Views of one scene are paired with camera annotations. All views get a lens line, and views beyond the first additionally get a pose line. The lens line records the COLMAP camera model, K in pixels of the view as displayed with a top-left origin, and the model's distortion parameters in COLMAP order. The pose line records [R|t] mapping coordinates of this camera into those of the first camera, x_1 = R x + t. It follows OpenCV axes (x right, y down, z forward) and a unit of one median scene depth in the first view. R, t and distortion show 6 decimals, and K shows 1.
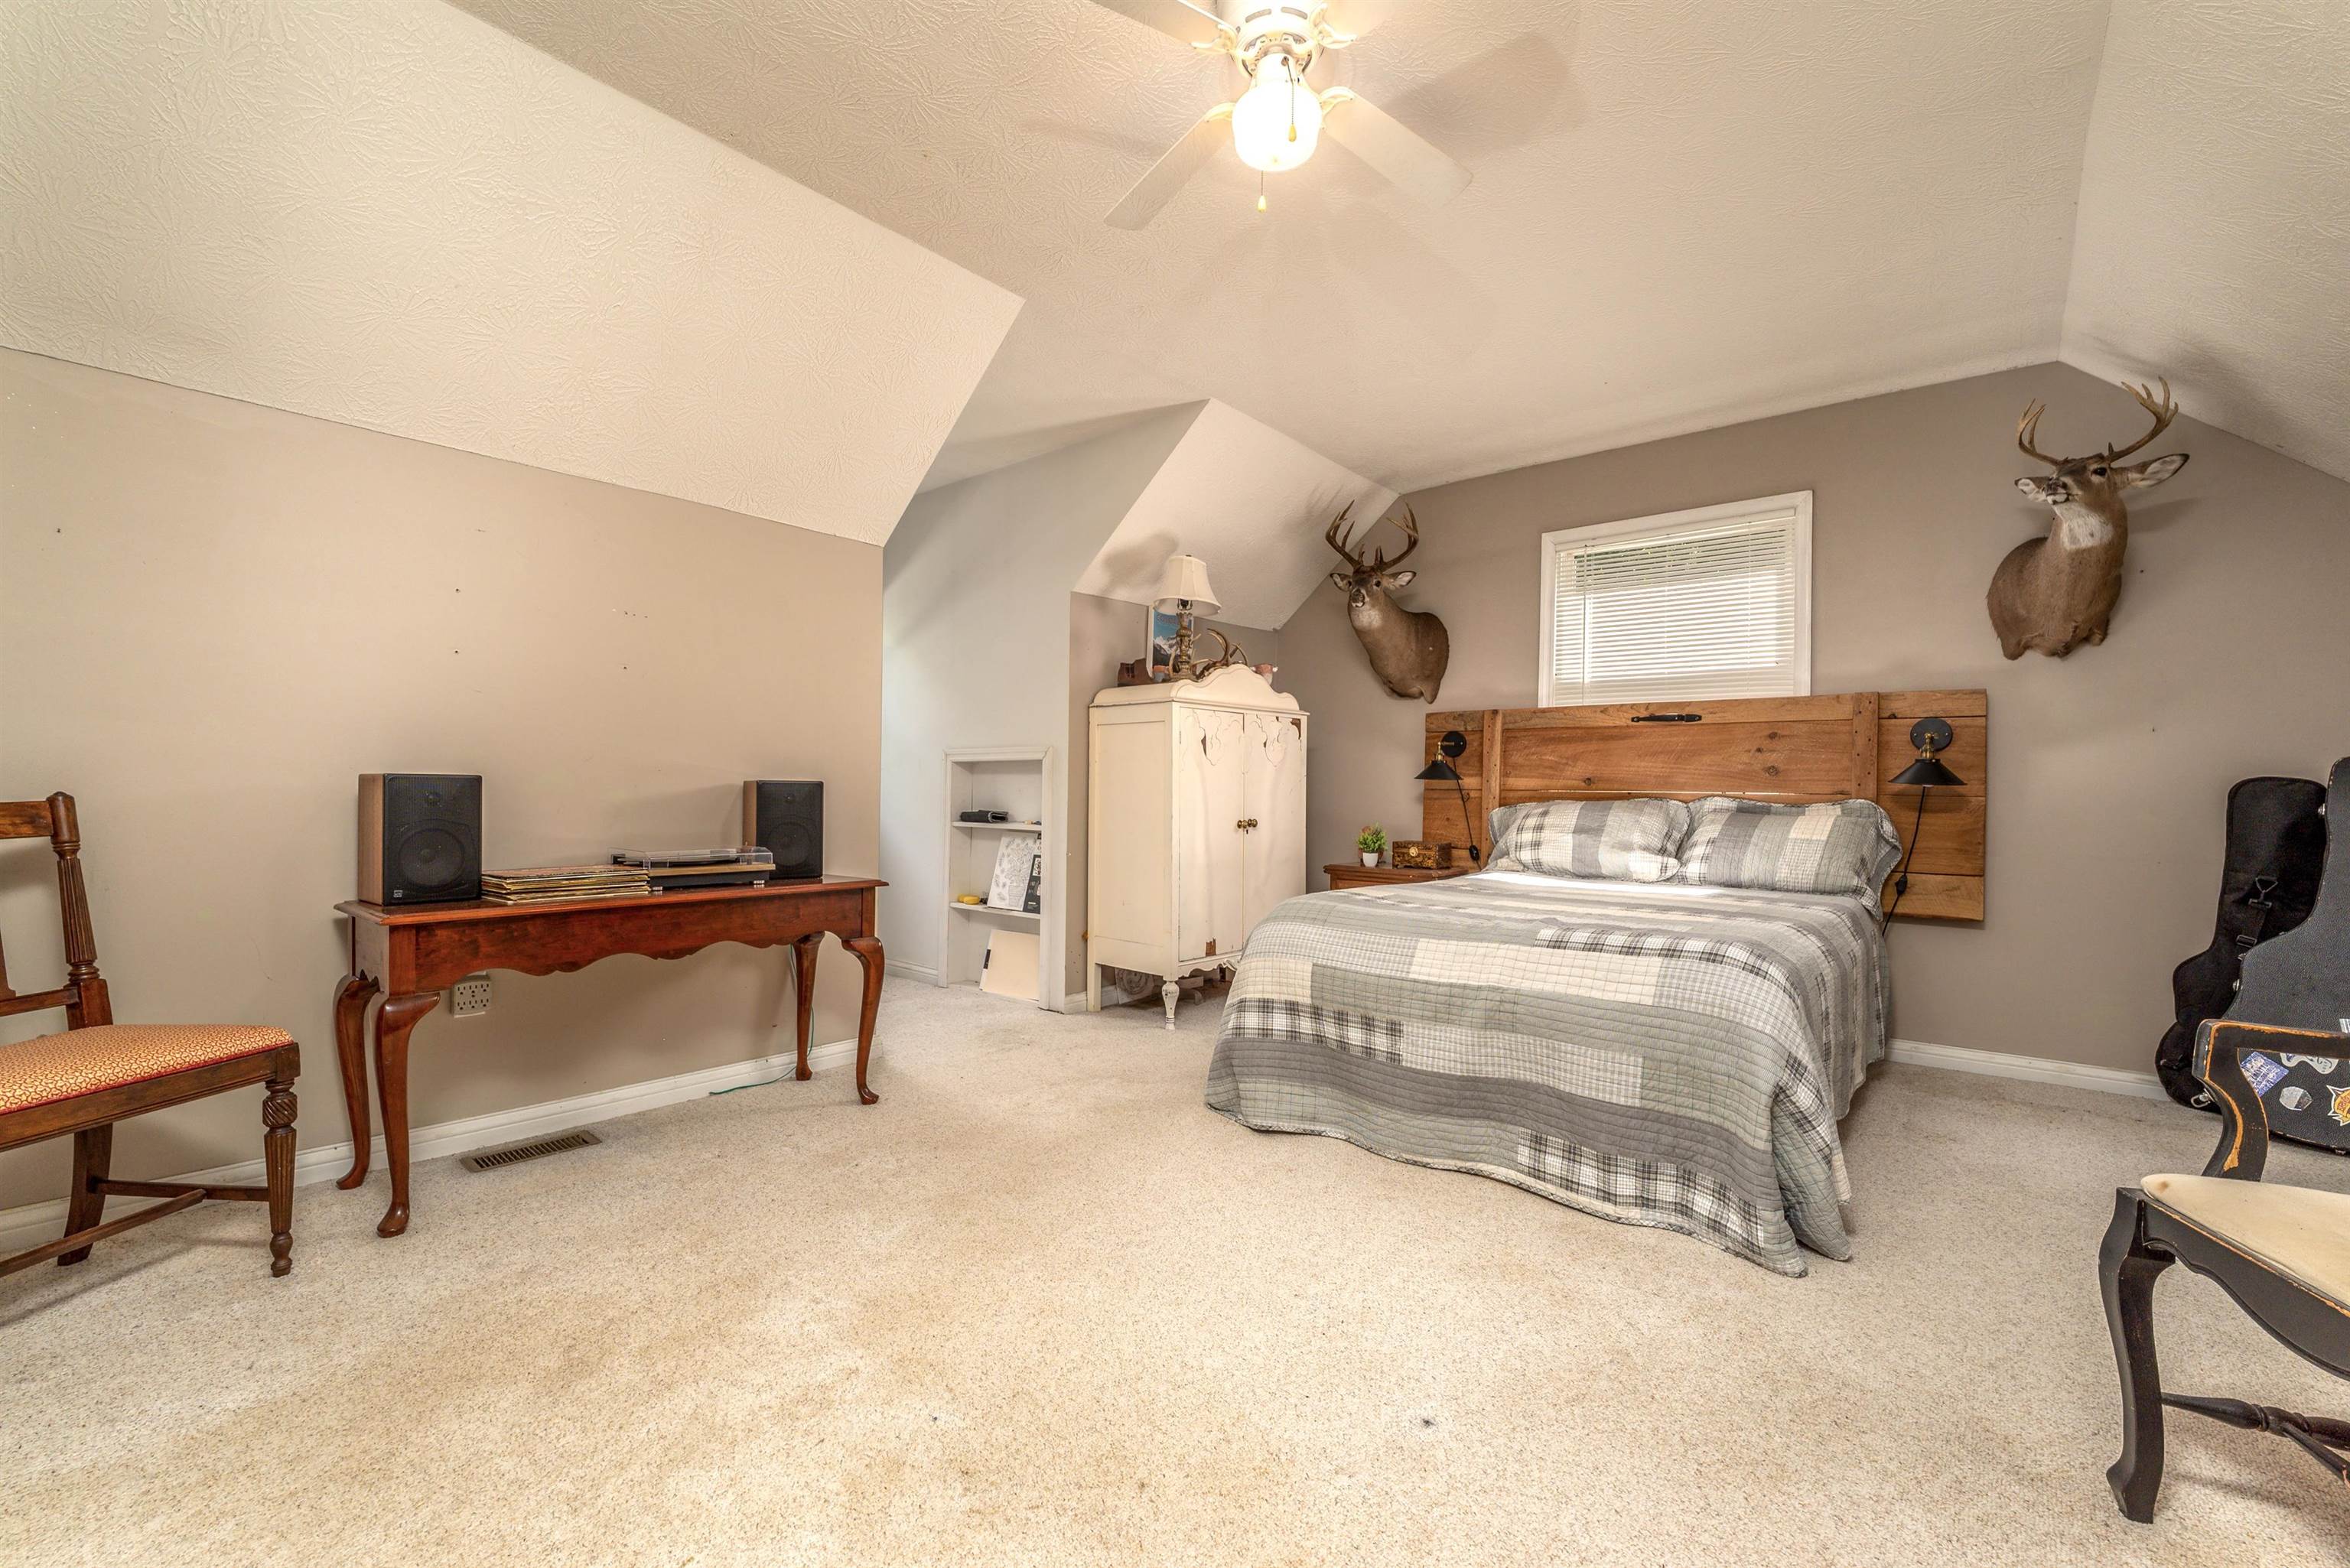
lens RADIAL K [[964.7, 0, 1162.2], [0, 964.7, 785.8], [0, 0, 1]] dist [0.001661, -0.000142]
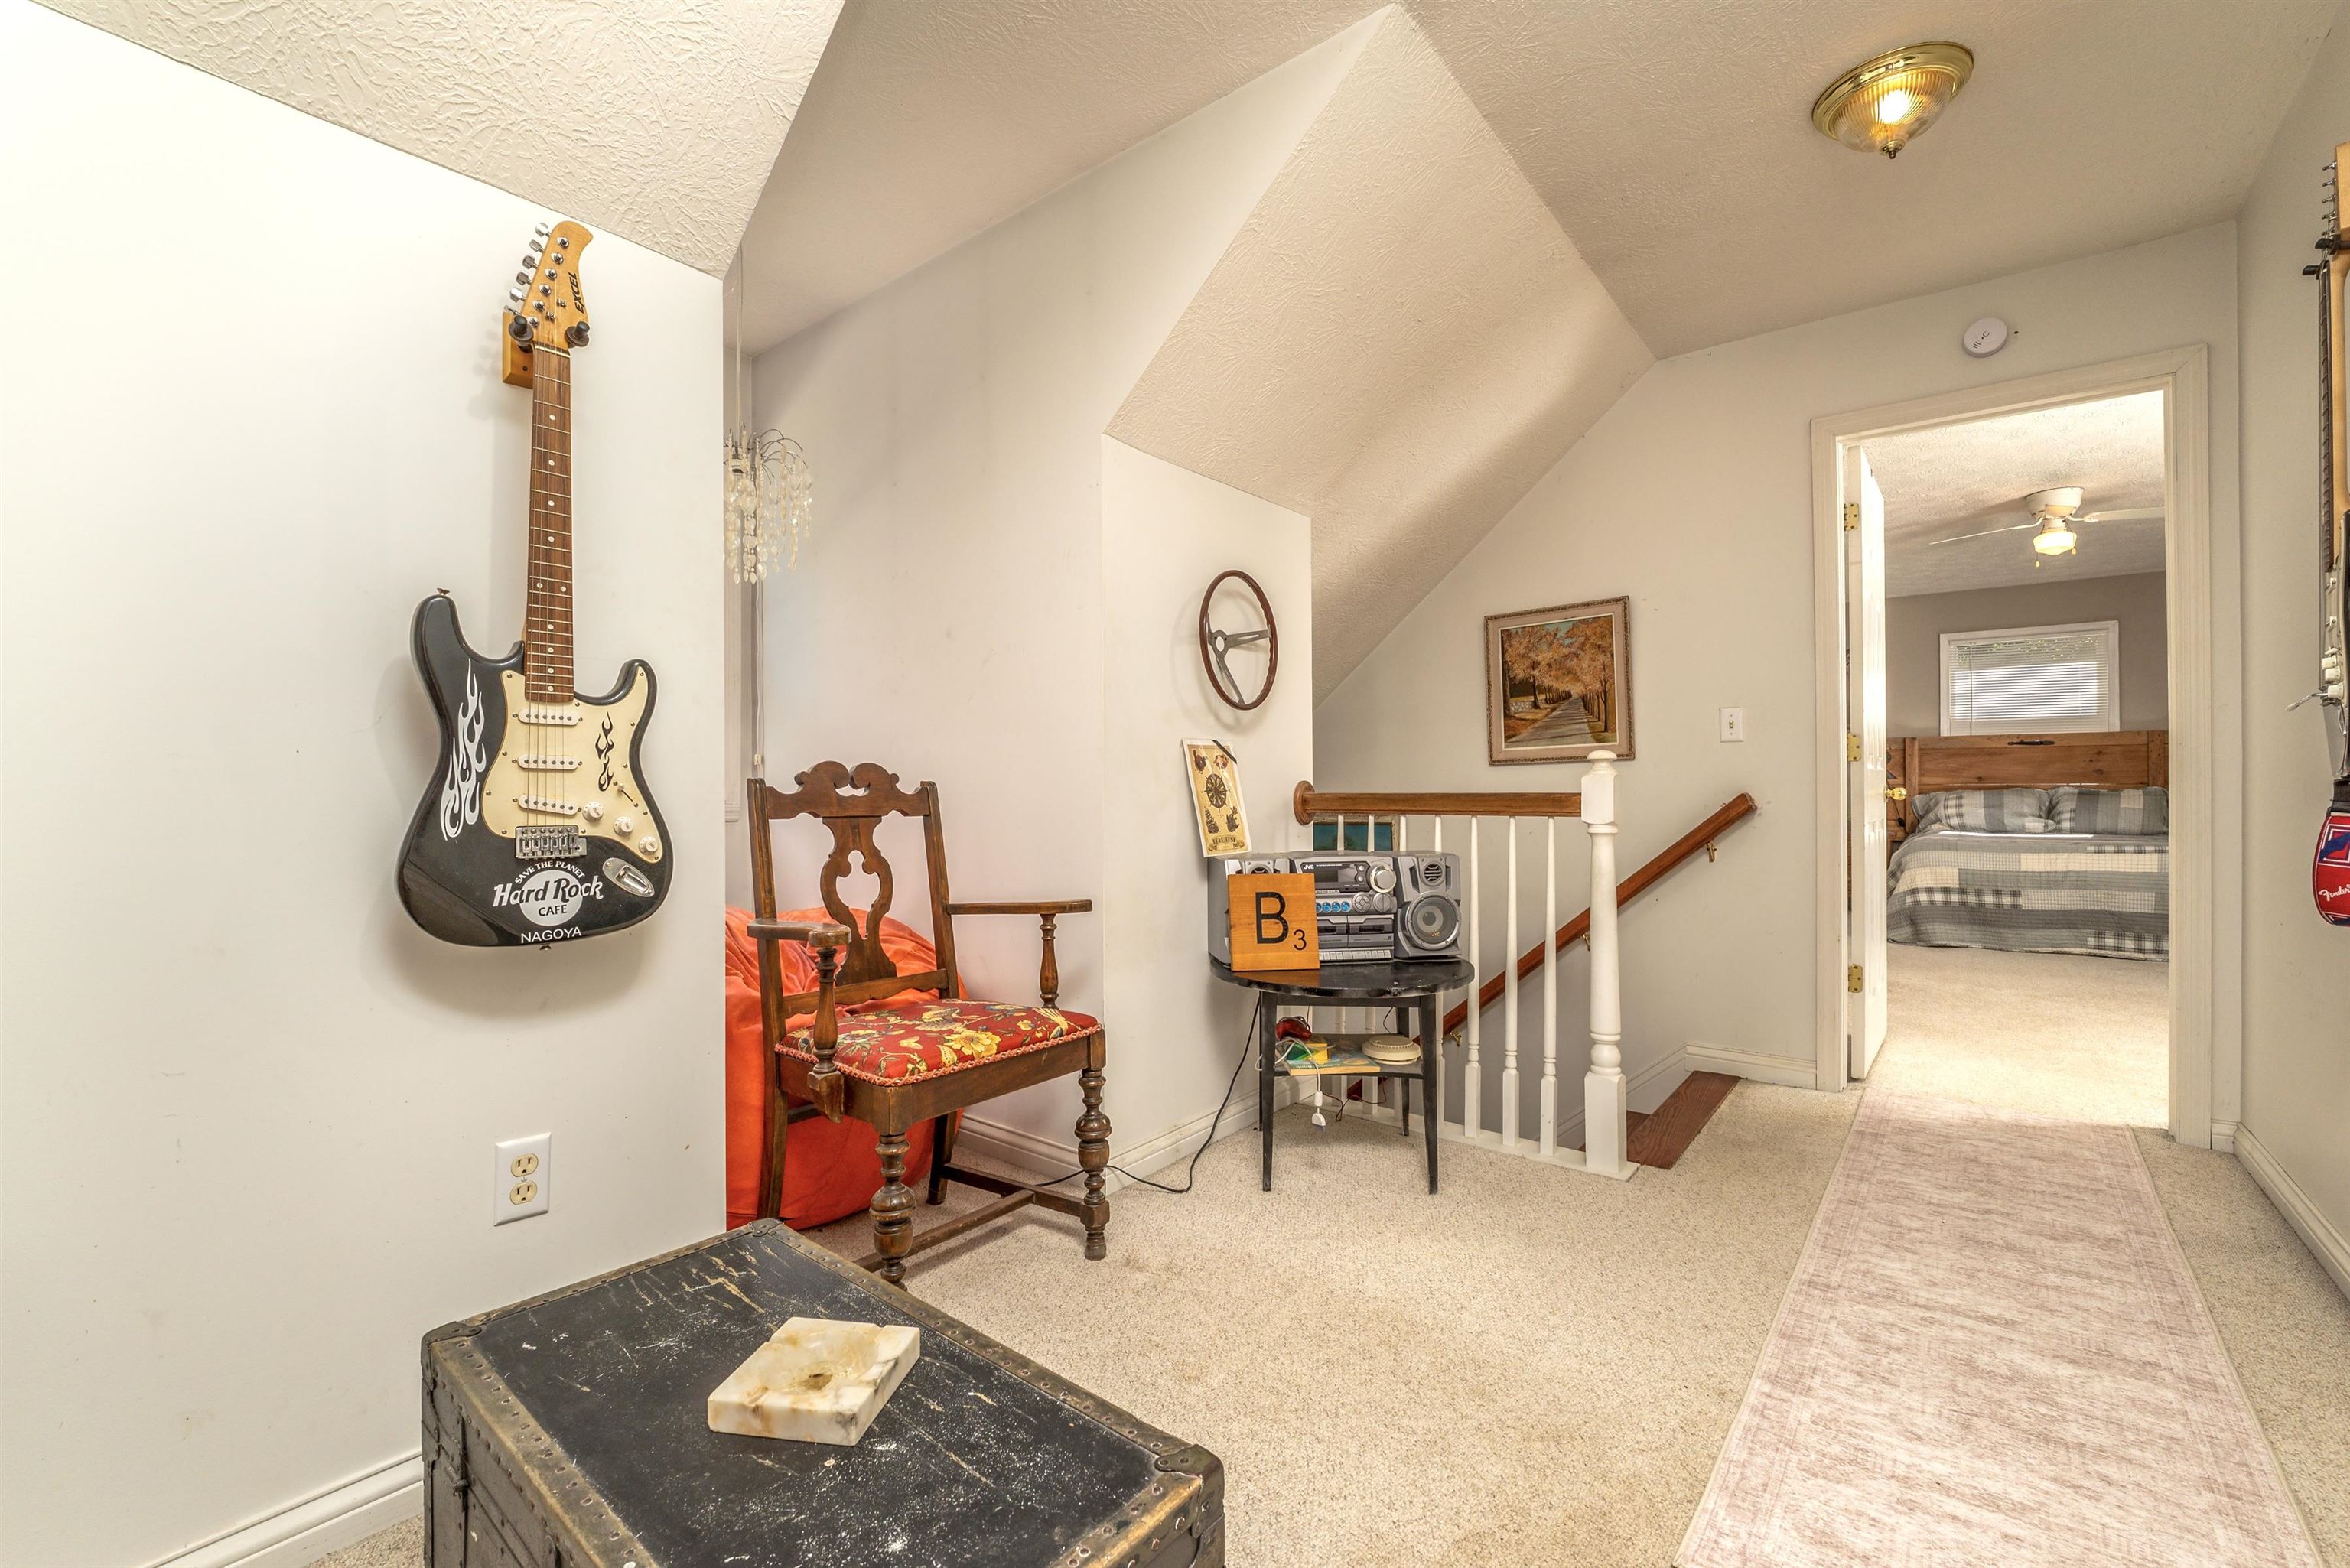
lens RADIAL K [[964.7, 0, 1245.4], [0, 964.7, 794.5], [0, 0, 1]] dist [0.001661, -0.000142]
pose [[0.997556, -0.020759, 0.066724, -1.150714], [0.019915, 0.999713, 0.013295, -0.029776], [-0.066981, -0.011934, 0.997683, -0.758843]]
